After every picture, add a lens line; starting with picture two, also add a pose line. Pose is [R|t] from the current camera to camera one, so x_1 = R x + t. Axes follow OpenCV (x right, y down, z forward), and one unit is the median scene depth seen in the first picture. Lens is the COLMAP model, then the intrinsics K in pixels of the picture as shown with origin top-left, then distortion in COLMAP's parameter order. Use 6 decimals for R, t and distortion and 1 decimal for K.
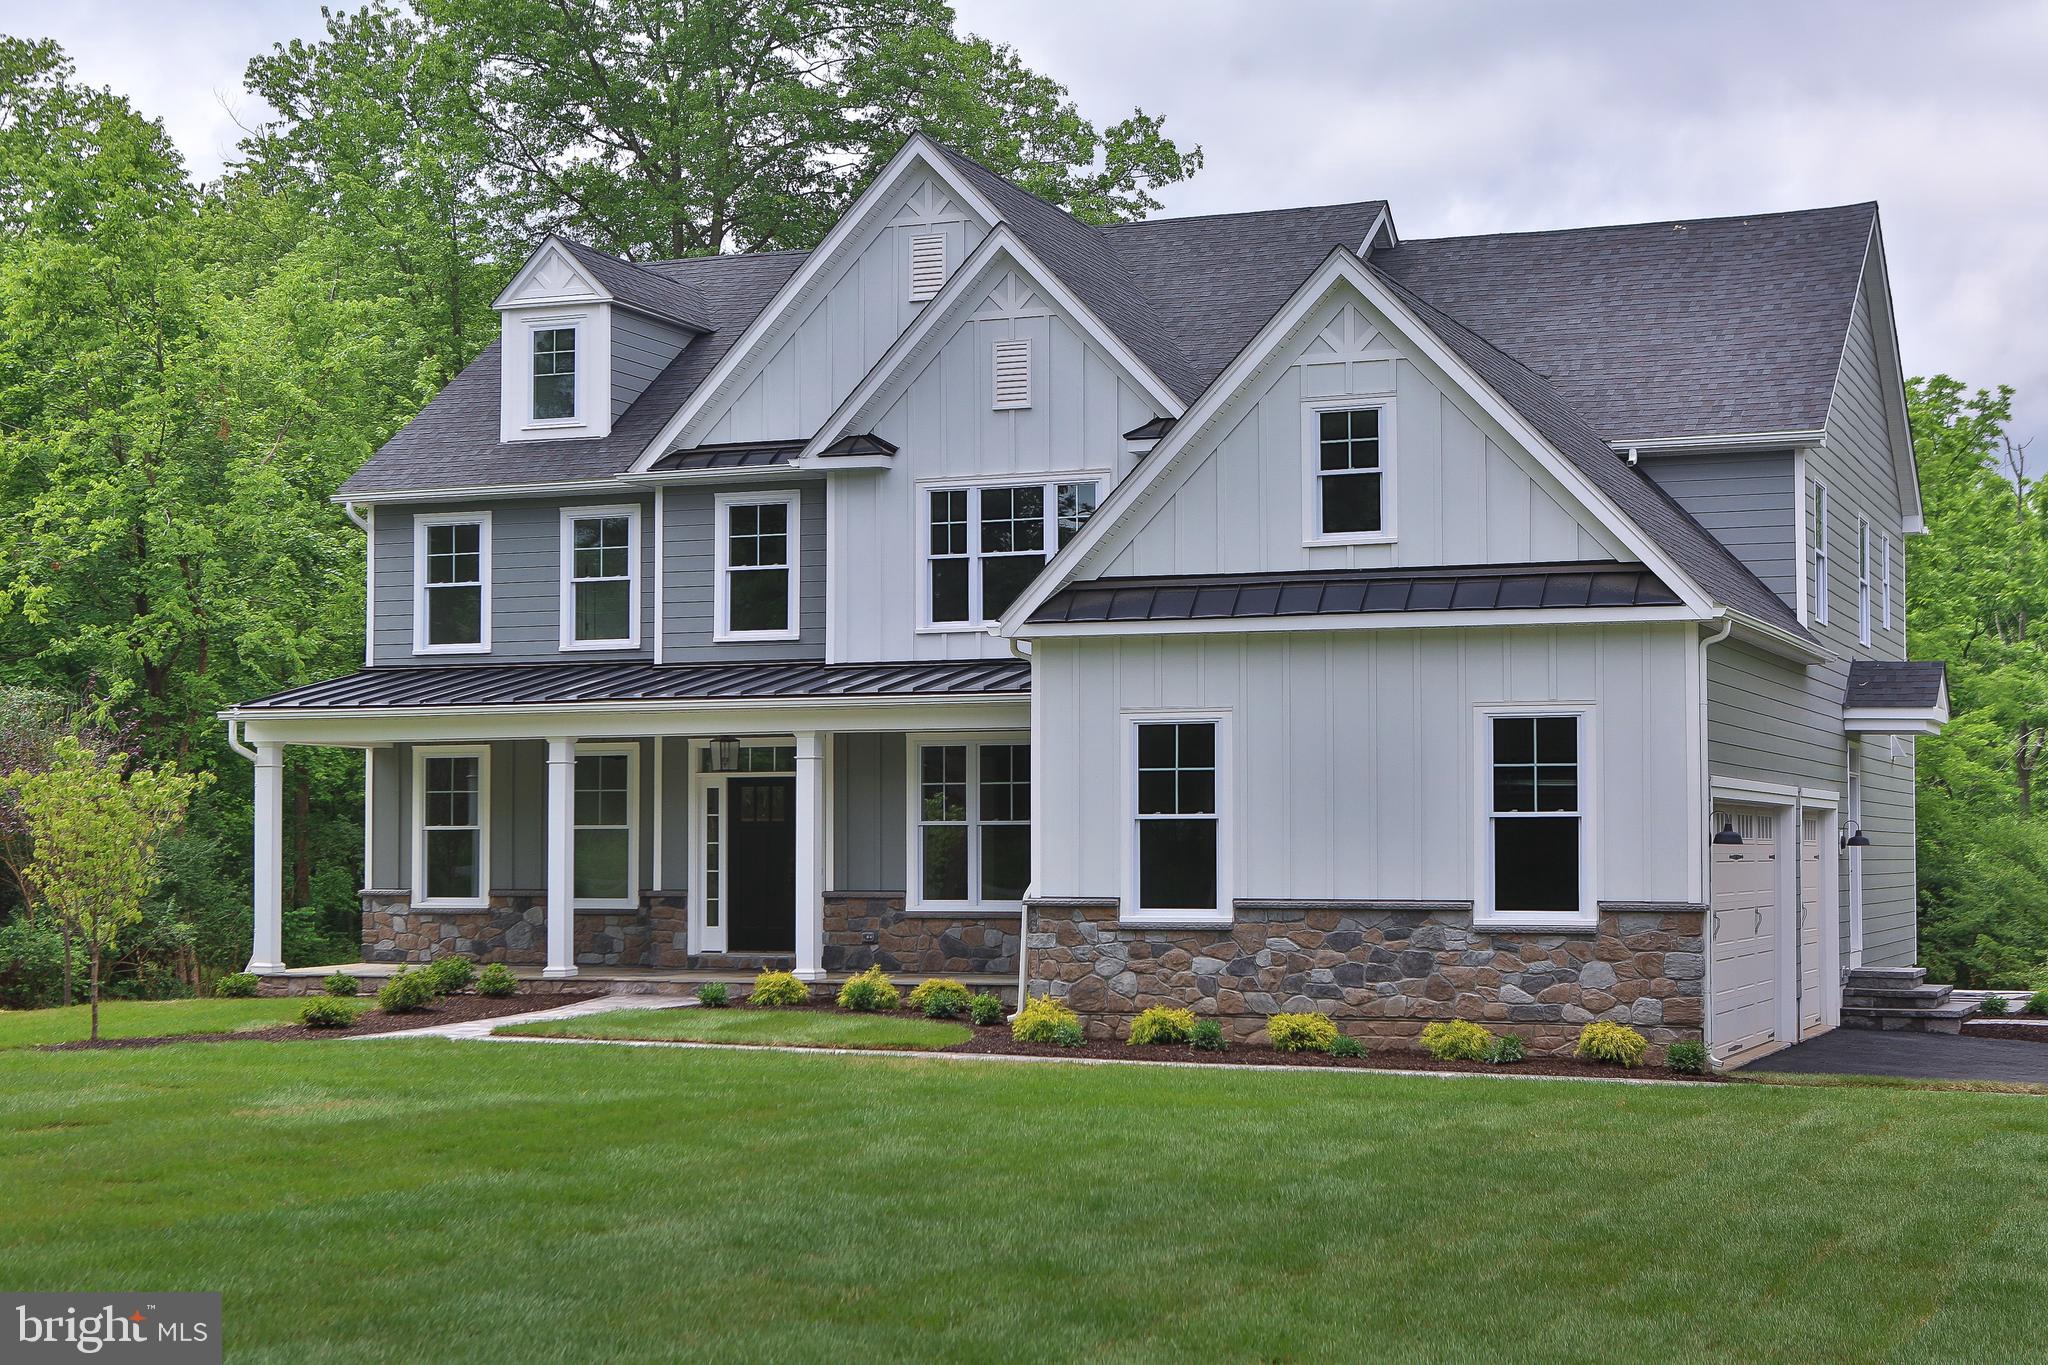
lens RADIAL K [[3009.7, 0, 1024.0], [0, 3009.7, 682.5], [0, 0, 1]] dist [0.000671, 0.002860]
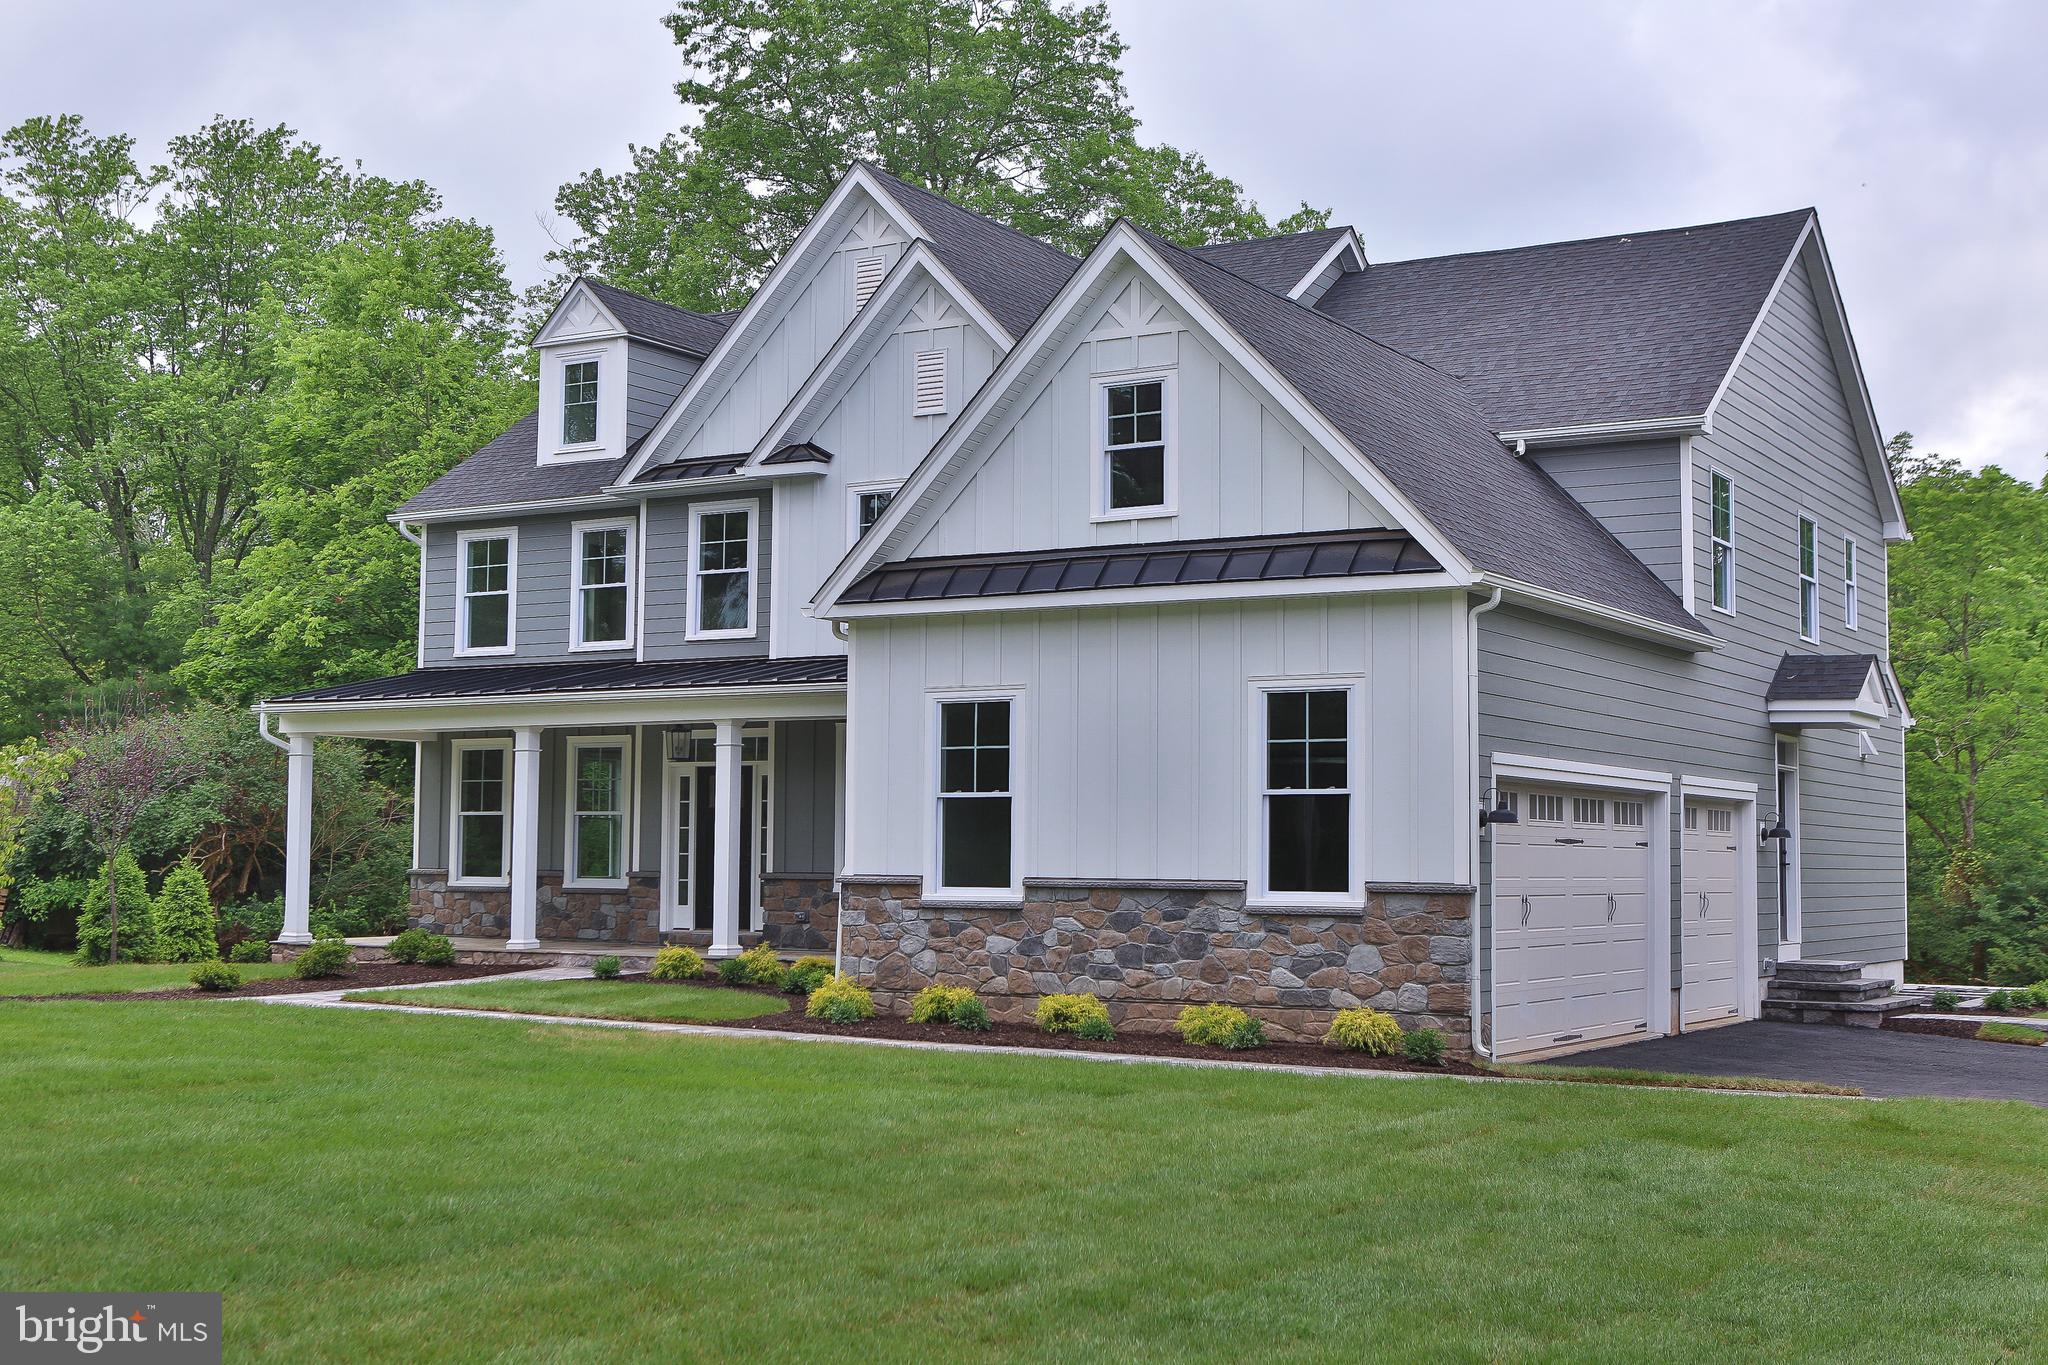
lens RADIAL K [[2432.3, 0, 1023.9], [0, 2432.3, 633.2], [0, 0, 1]] dist [-0.080870, 0.213957]
pose [[0.987196, -0.005353, -0.159422, 0.175360], [-0.000953, 0.999221, -0.039452, 0.020349], [0.159509, 0.039099, 0.986422, 0.182768]]
